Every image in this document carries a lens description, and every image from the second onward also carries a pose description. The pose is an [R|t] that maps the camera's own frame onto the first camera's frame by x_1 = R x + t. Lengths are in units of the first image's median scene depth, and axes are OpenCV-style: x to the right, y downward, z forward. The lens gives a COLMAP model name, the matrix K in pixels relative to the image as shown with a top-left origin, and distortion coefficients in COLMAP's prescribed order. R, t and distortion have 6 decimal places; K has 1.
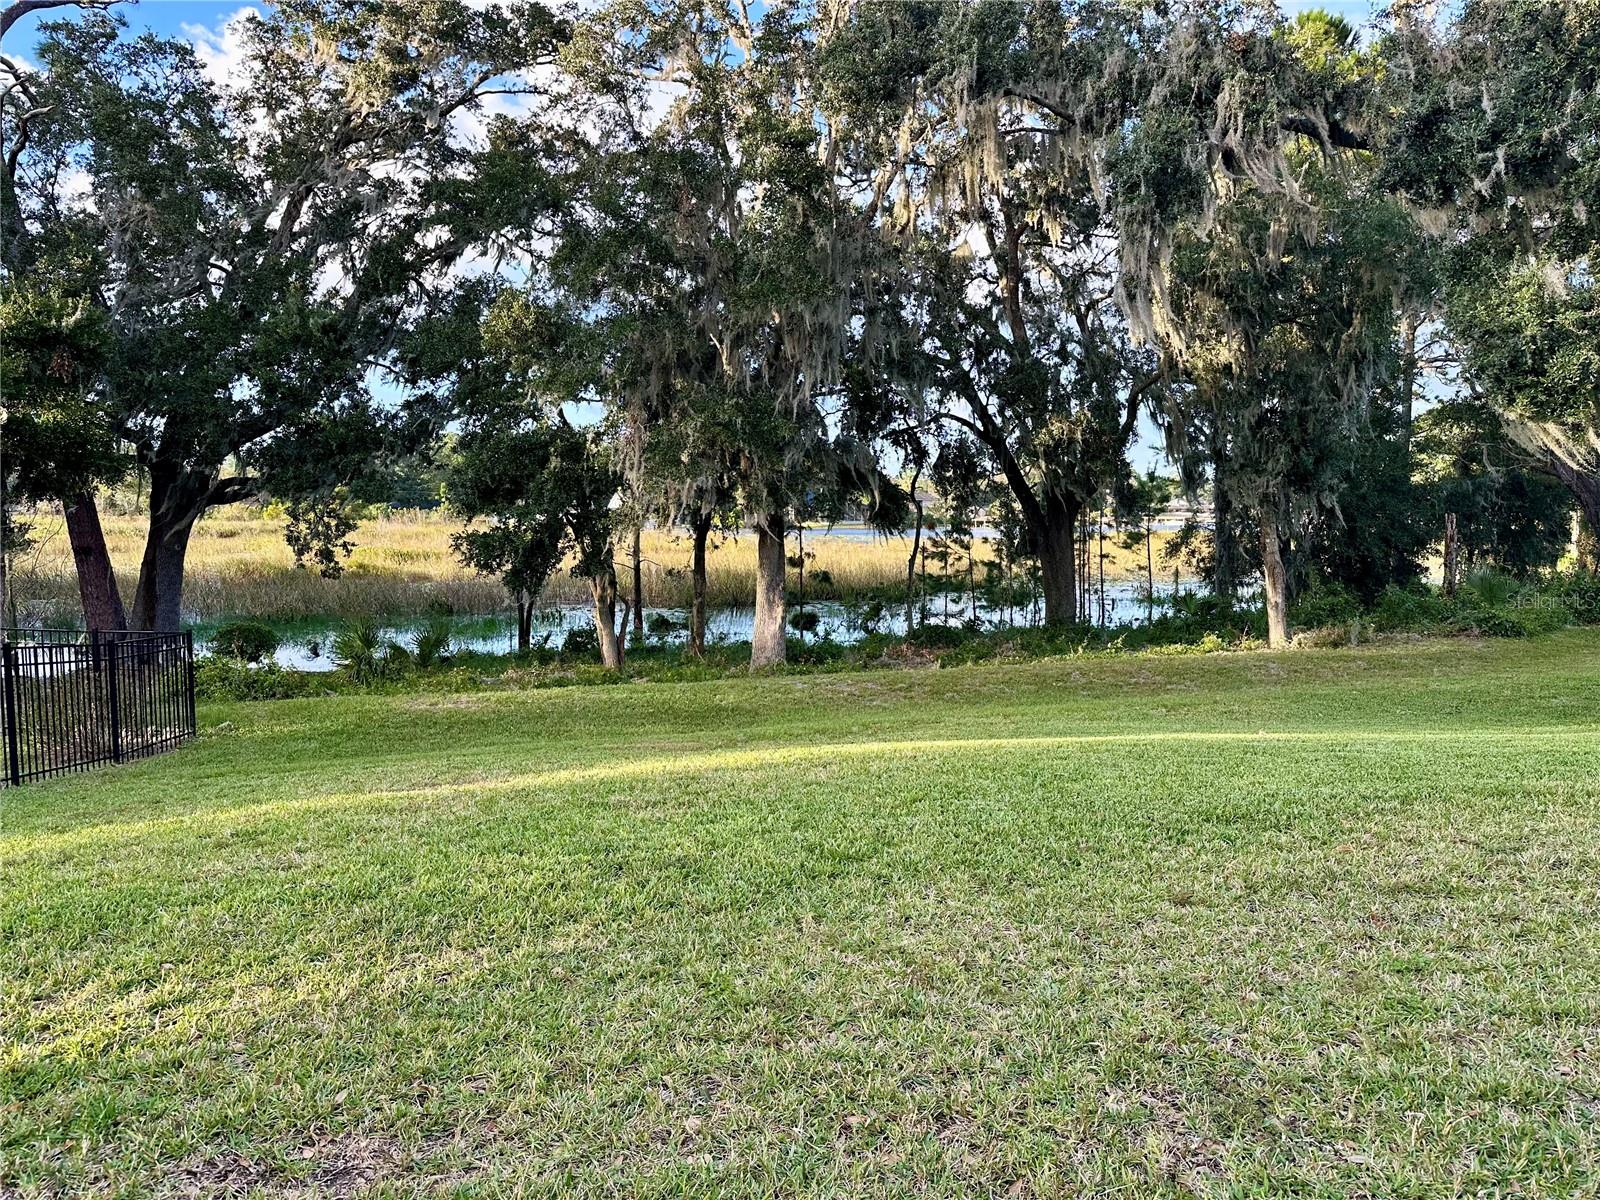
lens RADIAL K [[1116.9, 0, 802.9], [0, 1116.9, 611.0], [0, 0, 1]] dist [0.022060, -0.020014]
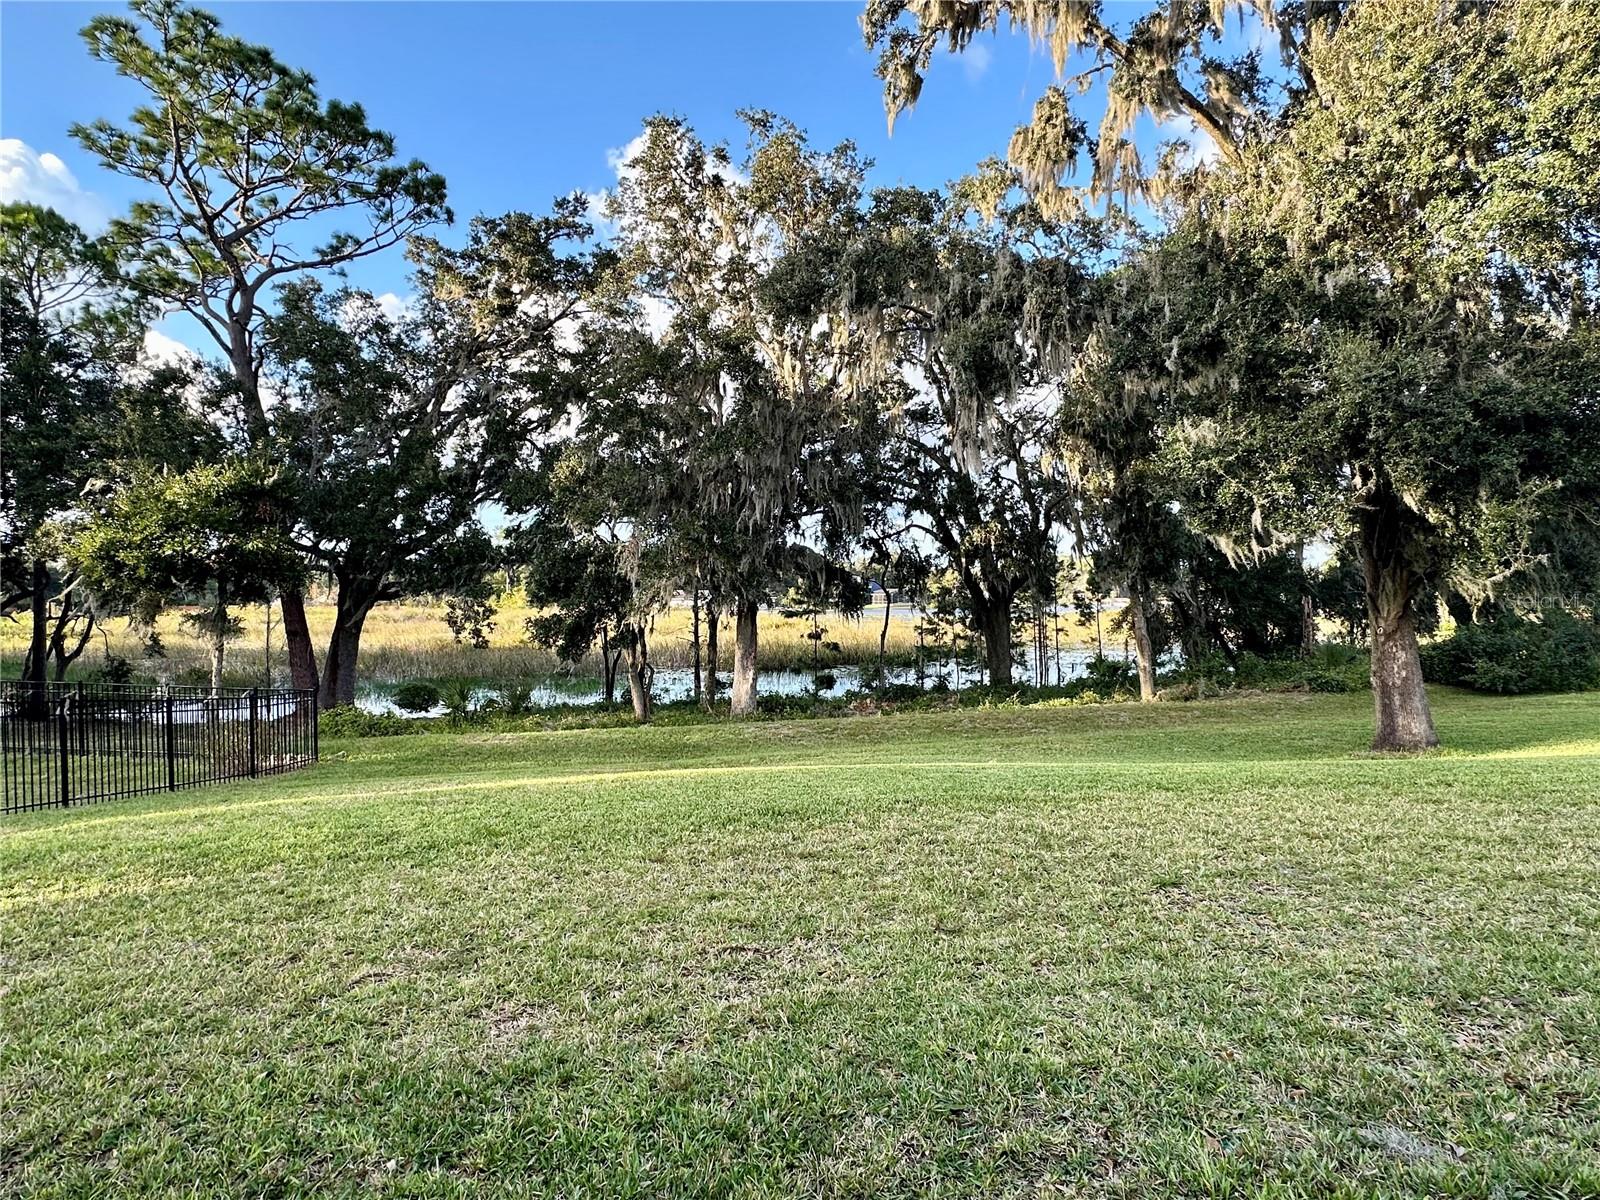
lens RADIAL K [[861.5, 0, 803.9], [0, 861.5, 609.8], [0, 0, 1]] dist [-0.001512, 0.001349]
pose [[0.994855, -0.009208, -0.100893, 0.150415], [0.001913, 0.997391, -0.072164, -0.002003], [0.101295, 0.071600, 0.992277, -0.047857]]
